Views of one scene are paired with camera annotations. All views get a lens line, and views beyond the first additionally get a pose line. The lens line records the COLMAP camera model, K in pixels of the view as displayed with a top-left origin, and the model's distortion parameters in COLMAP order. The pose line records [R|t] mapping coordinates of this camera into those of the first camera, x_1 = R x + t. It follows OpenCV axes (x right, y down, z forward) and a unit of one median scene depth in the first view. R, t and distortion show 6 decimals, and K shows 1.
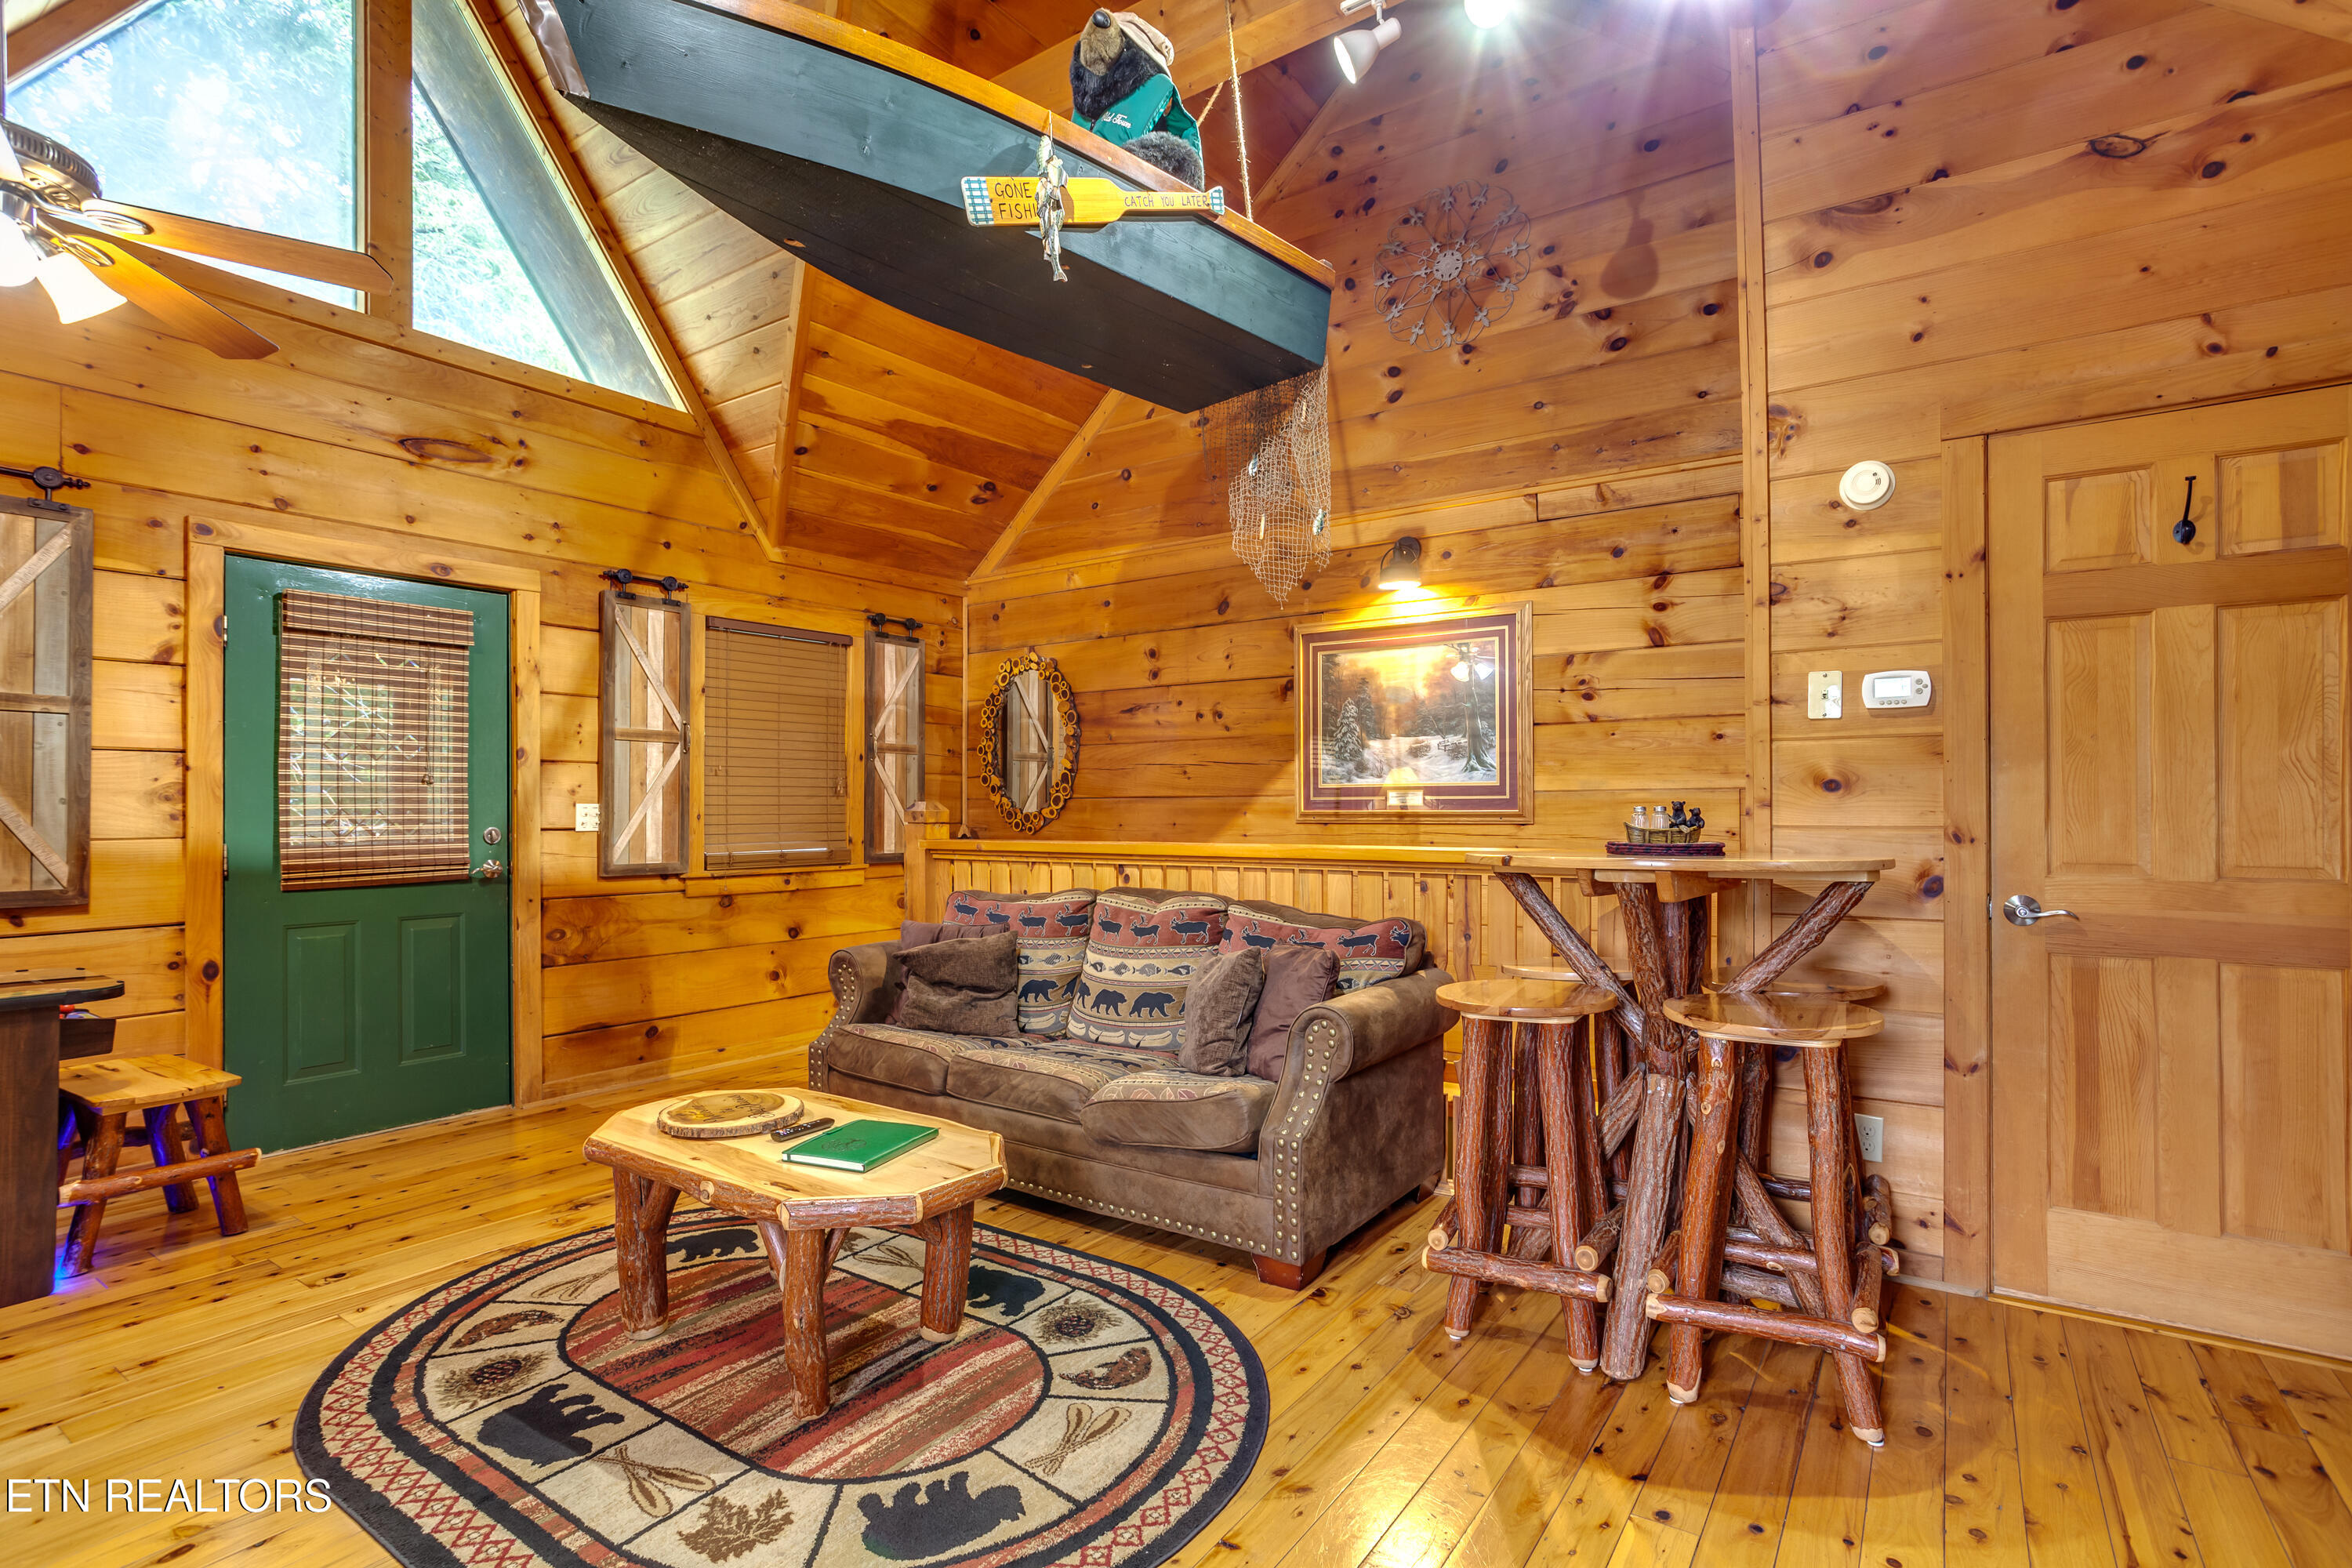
lens RADIAL K [[1175.9, 0, 1153.1], [0, 1175.9, 786.5], [0, 0, 1]] dist [-0.058868, 0.042933]
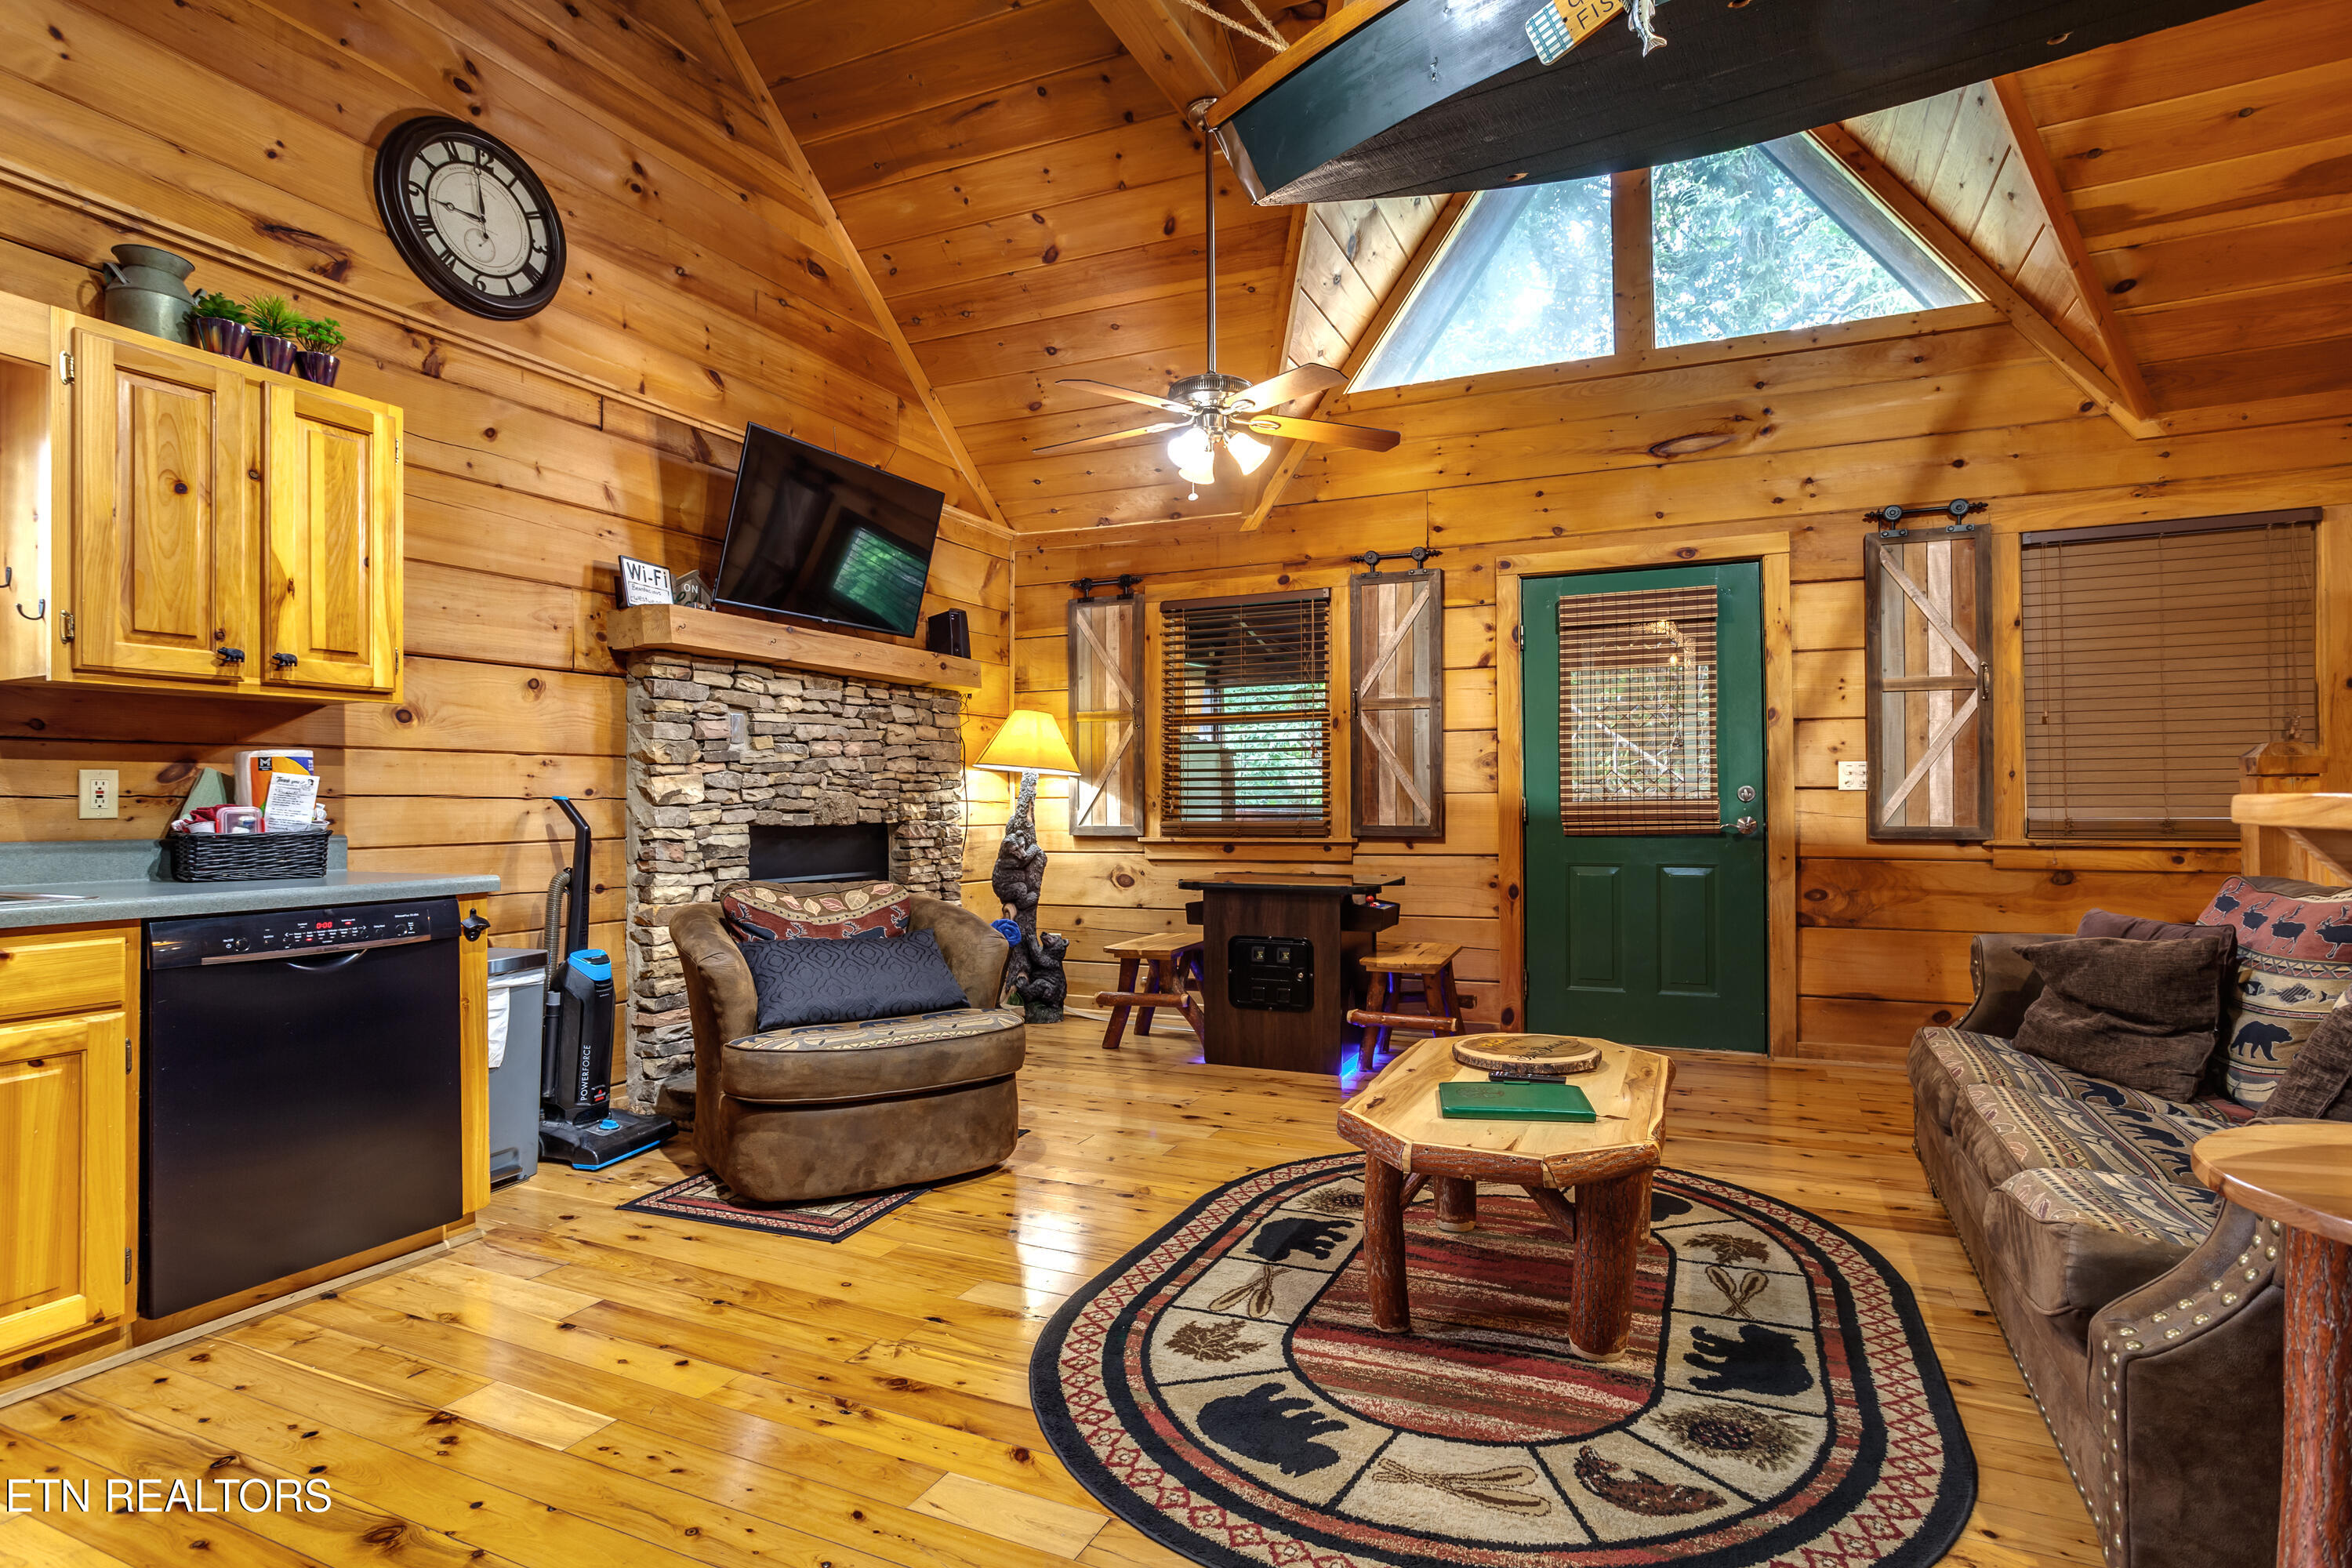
lens RADIAL K [[1120.2, 0, 1190.1], [0, 1120.2, 775.5], [0, 0, 1]] dist [-0.040451, 0.032159]
pose [[0.210637, -0.017016, -0.977416, 0.399683], [0.025232, 0.999610, -0.011965, 0.032550], [0.977239, -0.022142, 0.210984, 0.382360]]
